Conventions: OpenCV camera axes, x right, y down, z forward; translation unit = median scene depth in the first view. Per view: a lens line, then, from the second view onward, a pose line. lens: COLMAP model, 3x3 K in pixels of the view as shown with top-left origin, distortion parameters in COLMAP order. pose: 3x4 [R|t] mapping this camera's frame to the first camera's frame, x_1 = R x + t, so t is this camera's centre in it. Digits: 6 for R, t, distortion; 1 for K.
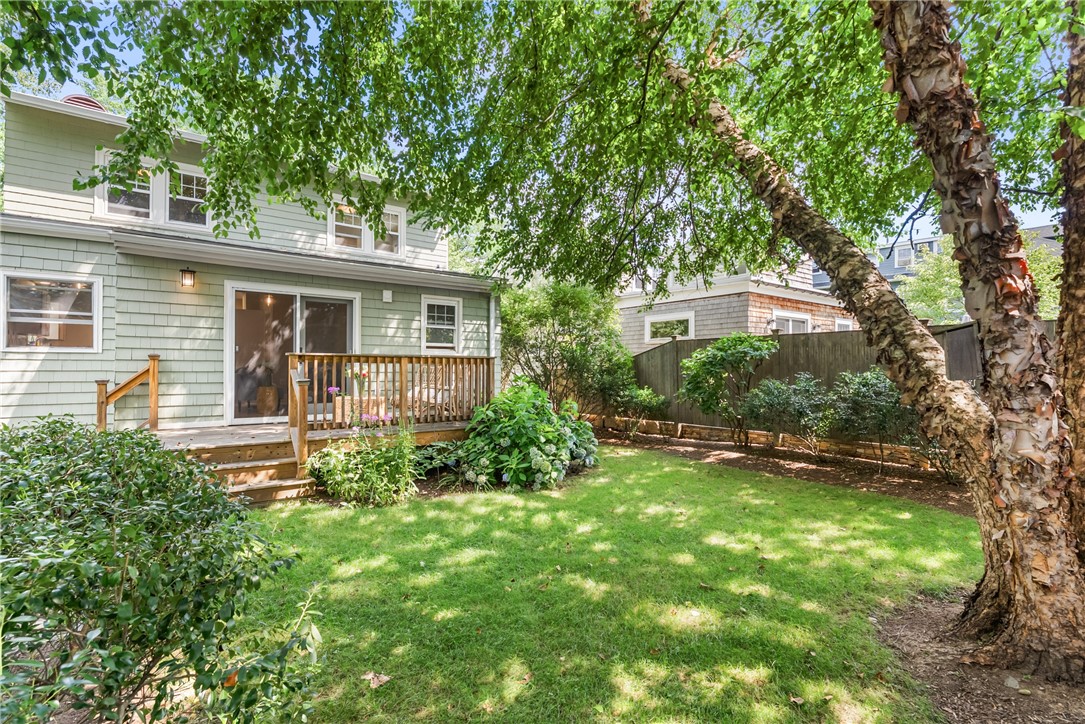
lens RADIAL K [[518.9, 0, 544.0], [0, 518.9, 364.2], [0, 0, 1]] dist [0.003059, -0.000525]
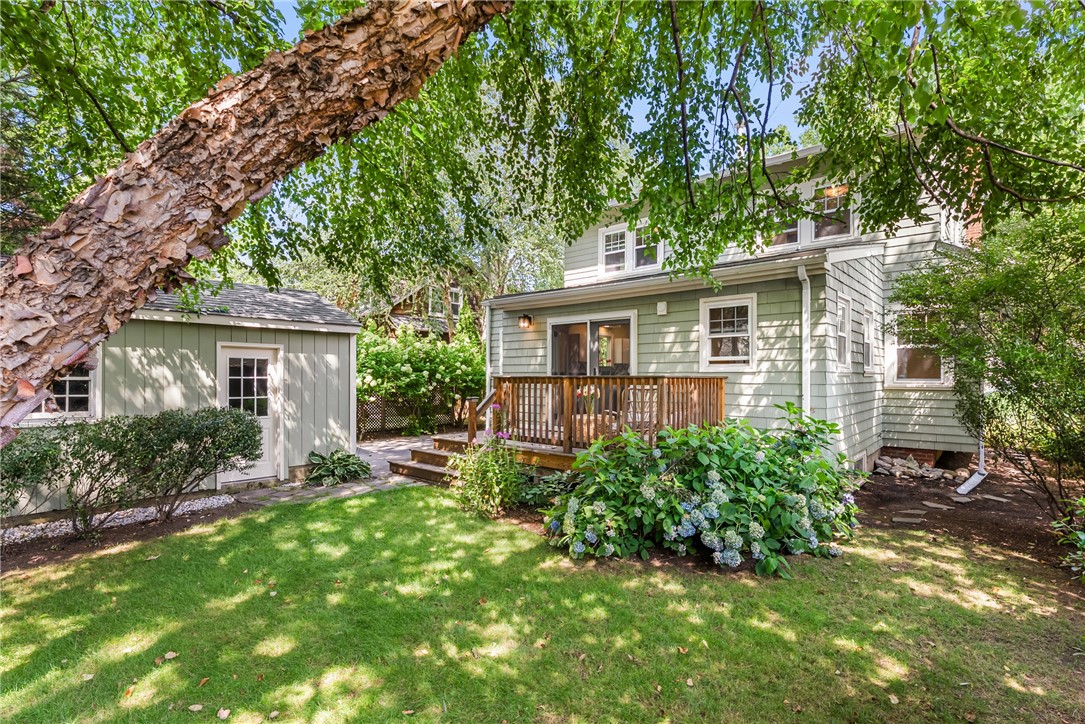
lens RADIAL K [[518.9, 0, 550.3], [0, 518.9, 376.0], [0, 0, 1]] dist [0.003059, -0.000525]
pose [[0.188914, -0.003468, -0.981988, 0.665669], [0.008202, 0.999964, -0.001954, -0.014379], [0.981959, -0.007685, 0.188935, 0.757897]]
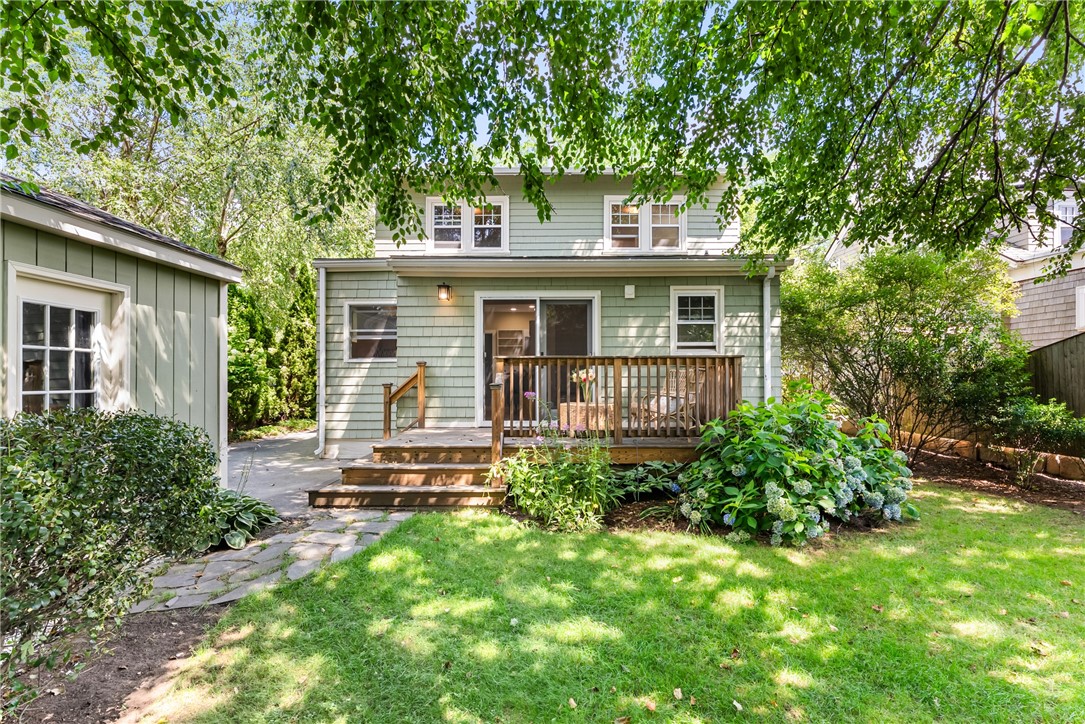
lens RADIAL K [[518.9, 0, 547.1], [0, 518.9, 365.3], [0, 0, 1]] dist [0.003059, -0.000525]
pose [[0.789694, -0.018177, -0.613232, 0.159233], [0.010969, 0.999820, -0.015511, 0.009762], [0.613403, 0.005522, 0.789750, 0.244512]]
